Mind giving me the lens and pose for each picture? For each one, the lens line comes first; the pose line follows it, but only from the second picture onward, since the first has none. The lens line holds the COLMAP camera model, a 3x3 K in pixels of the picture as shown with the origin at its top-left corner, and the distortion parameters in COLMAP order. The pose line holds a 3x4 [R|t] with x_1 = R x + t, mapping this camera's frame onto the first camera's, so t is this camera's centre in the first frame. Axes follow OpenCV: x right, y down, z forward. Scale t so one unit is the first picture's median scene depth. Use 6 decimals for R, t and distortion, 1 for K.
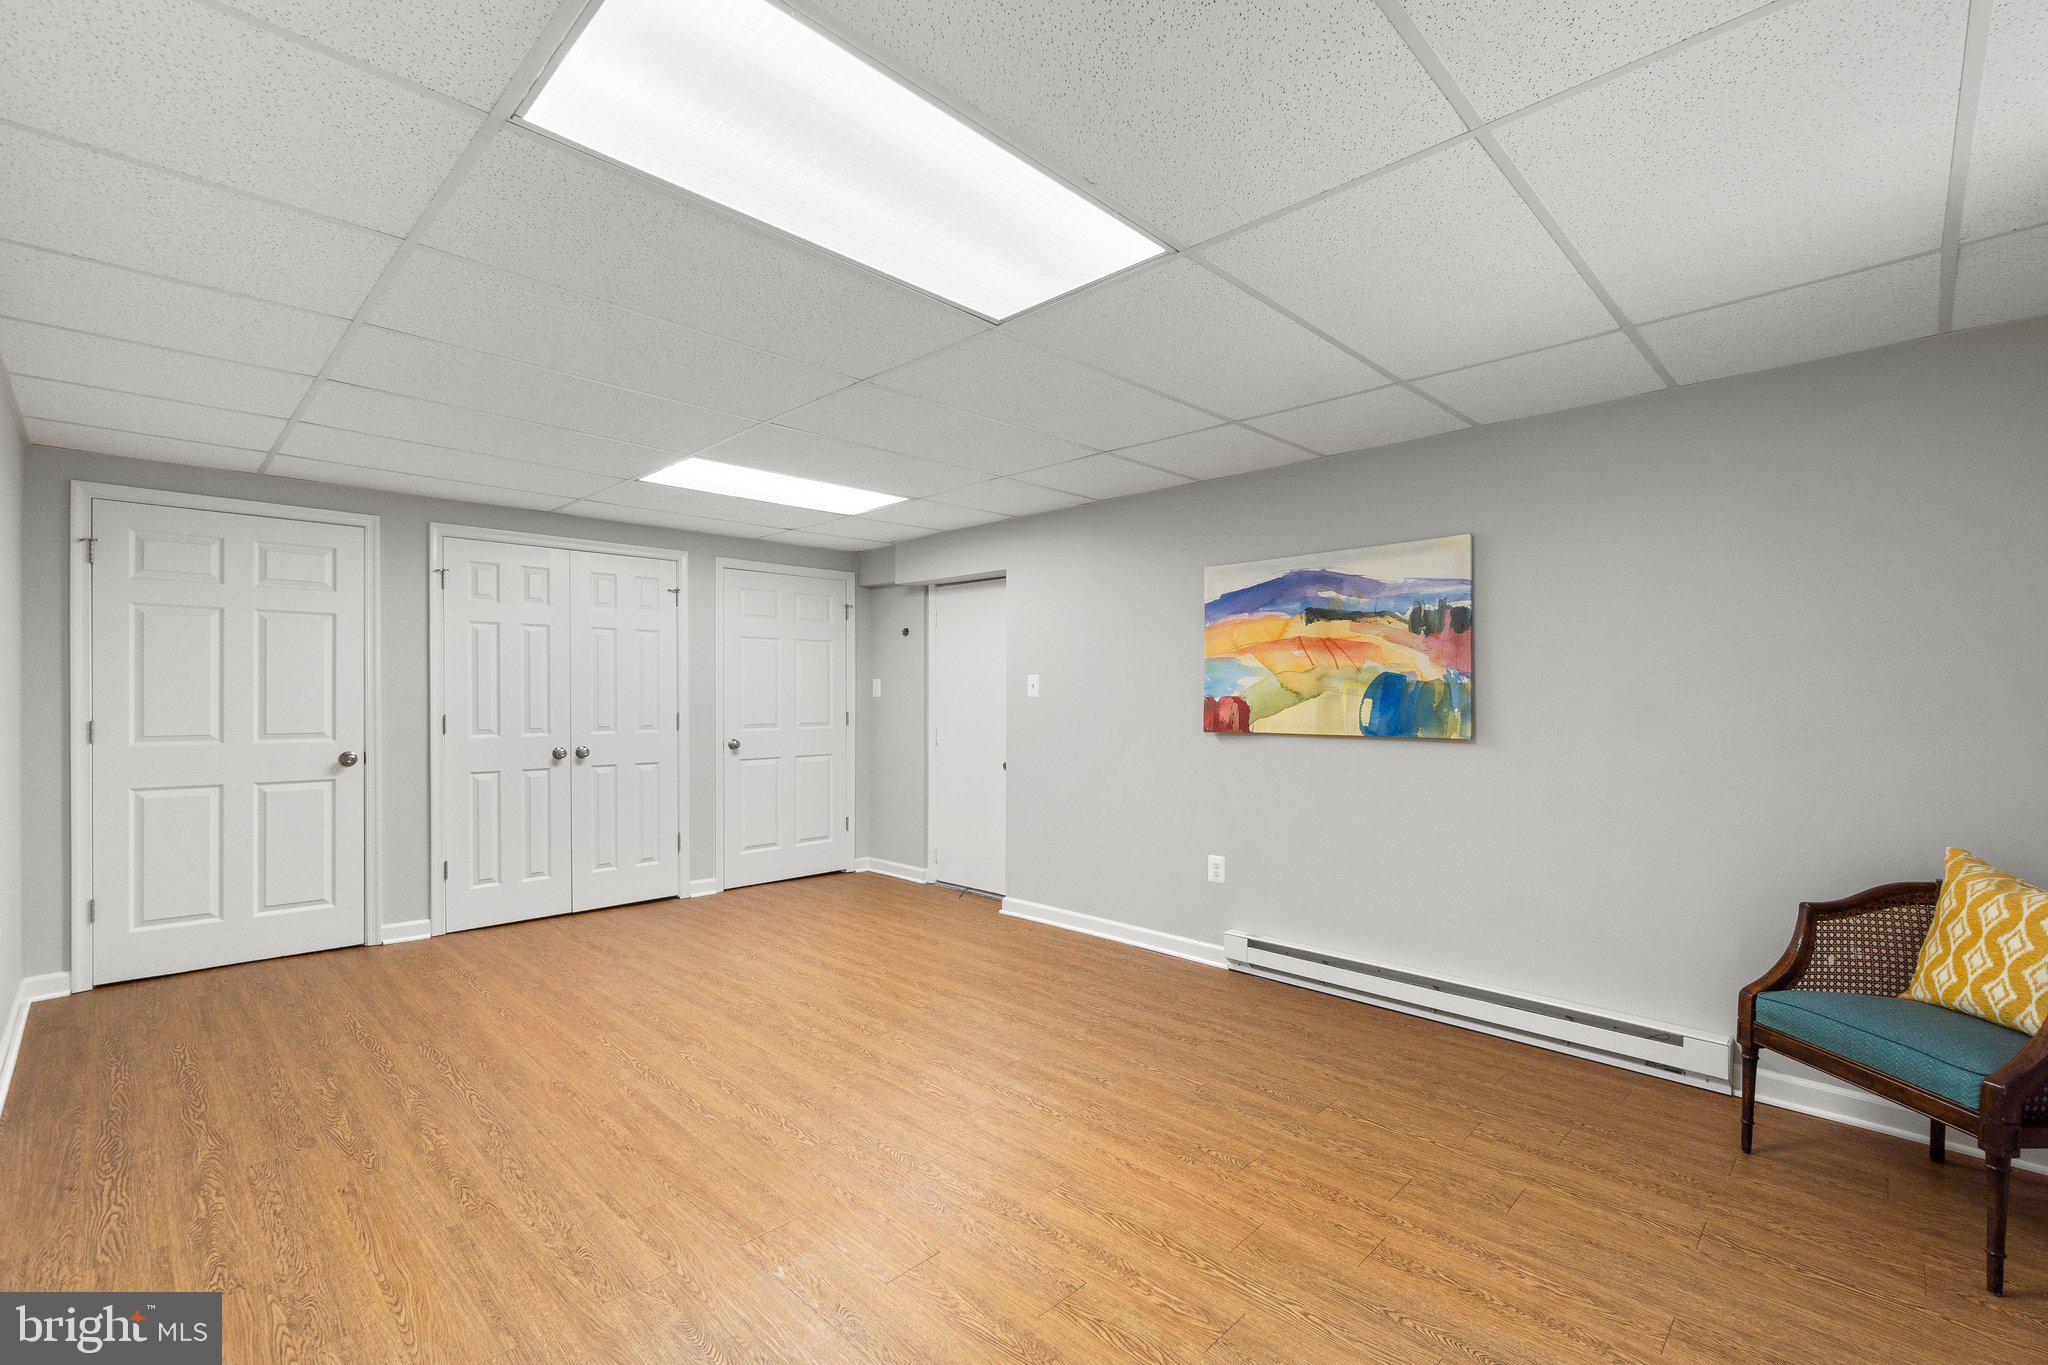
lens RADIAL K [[888.3, 0, 1015.5], [0, 888.3, 691.4], [0, 0, 1]] dist [-0.006844, 0.001513]
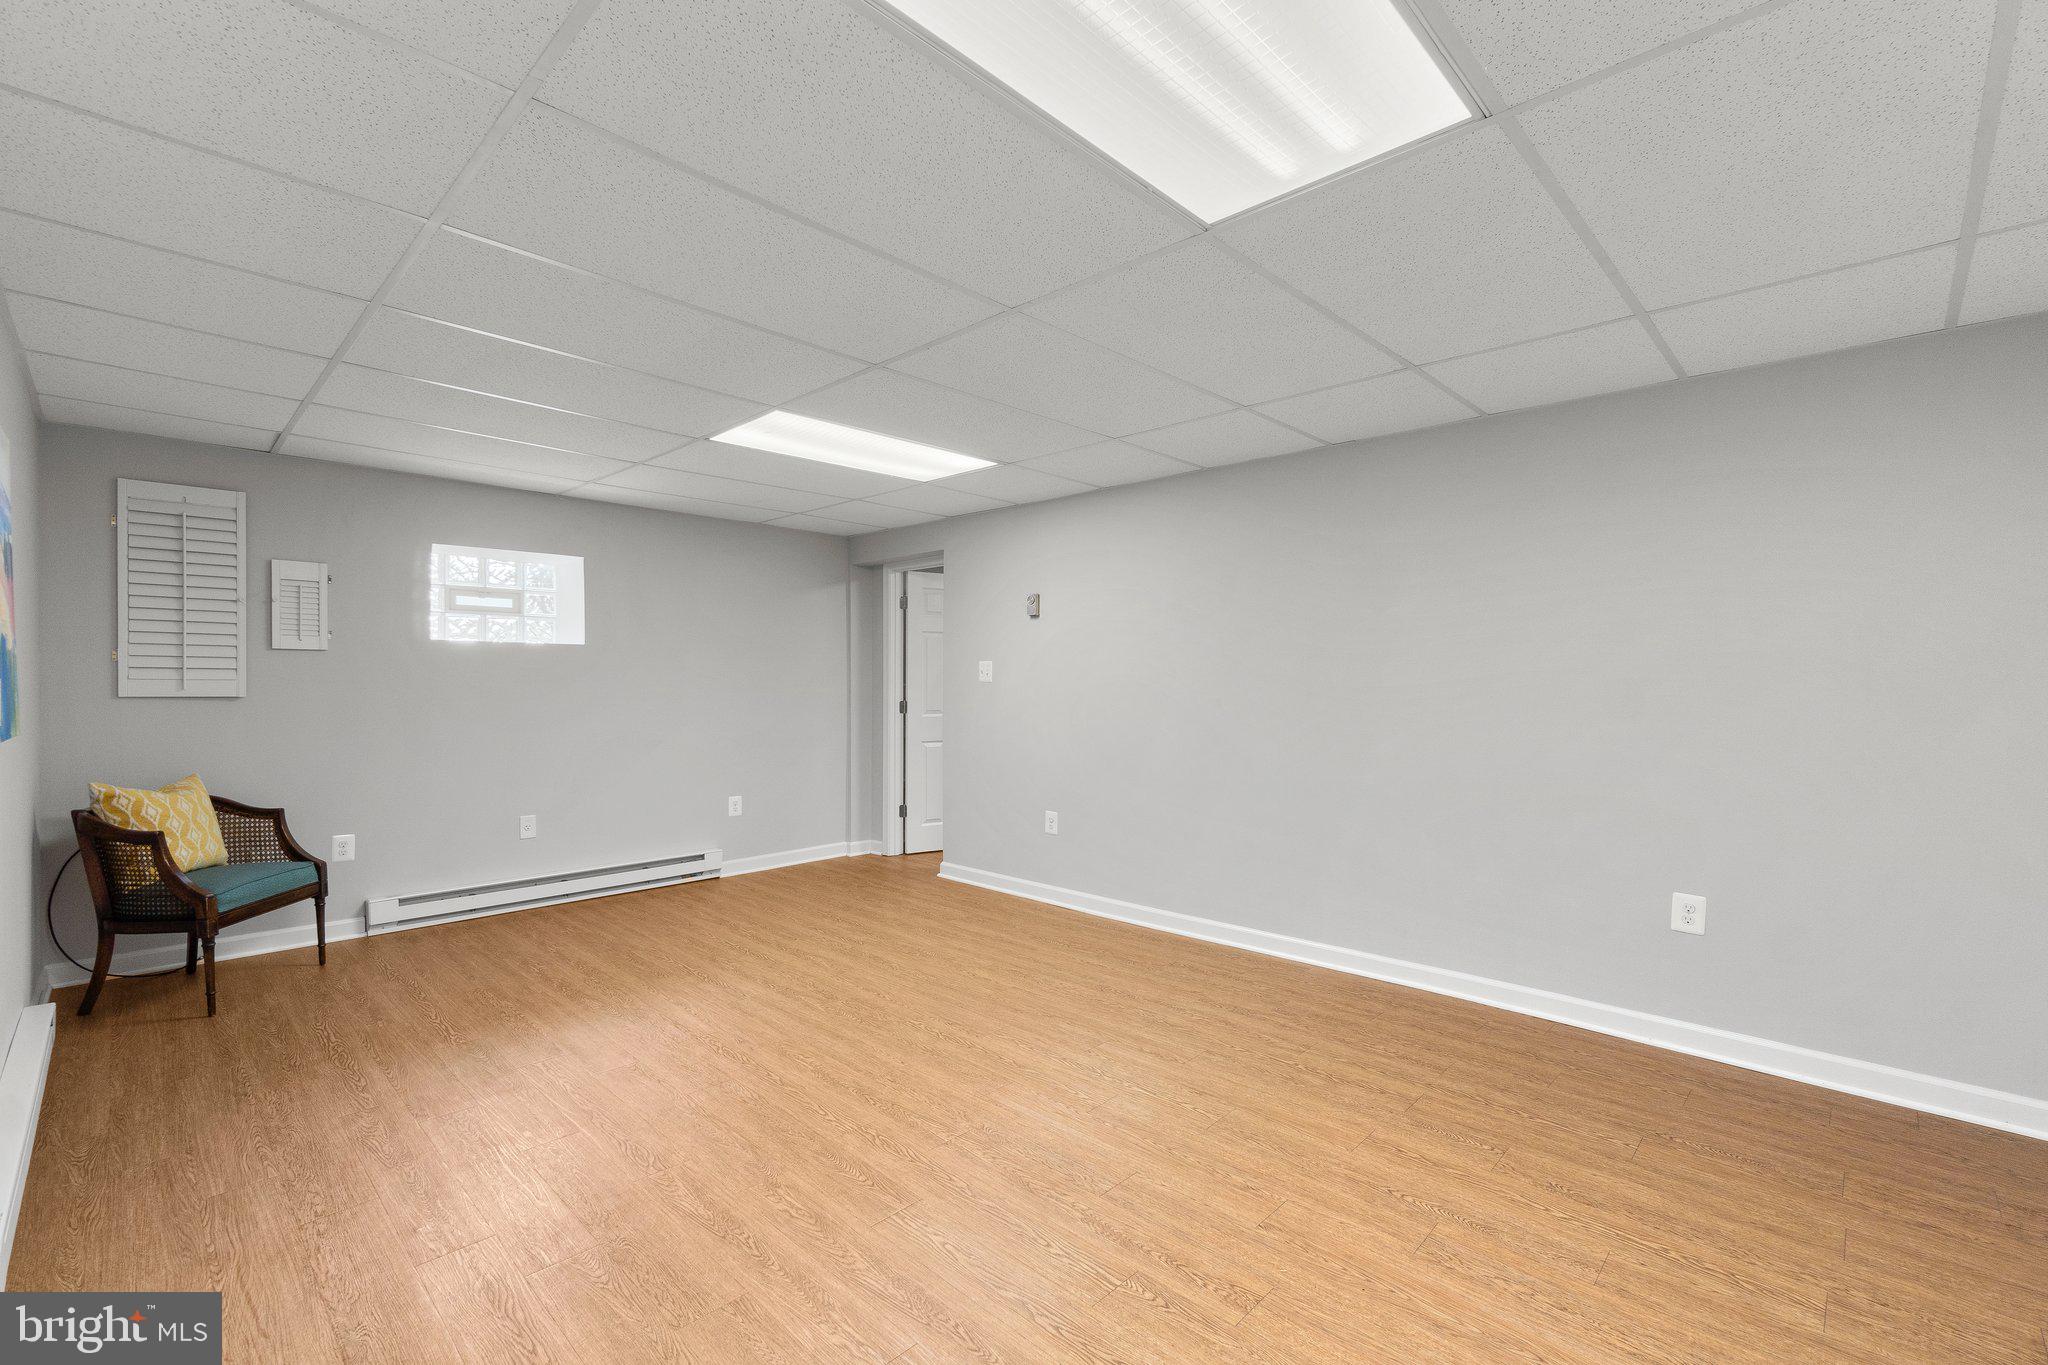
lens RADIAL K [[888.3, 0, 1032.8], [0, 888.3, 688.0], [0, 0, 1]] dist [-0.006844, 0.001513]
pose [[-0.999759, -0.007561, -0.020612, -0.346348], [-0.007577, 0.999971, 0.000735, 0.012824], [0.020606, 0.000891, -0.999787, 2.122648]]
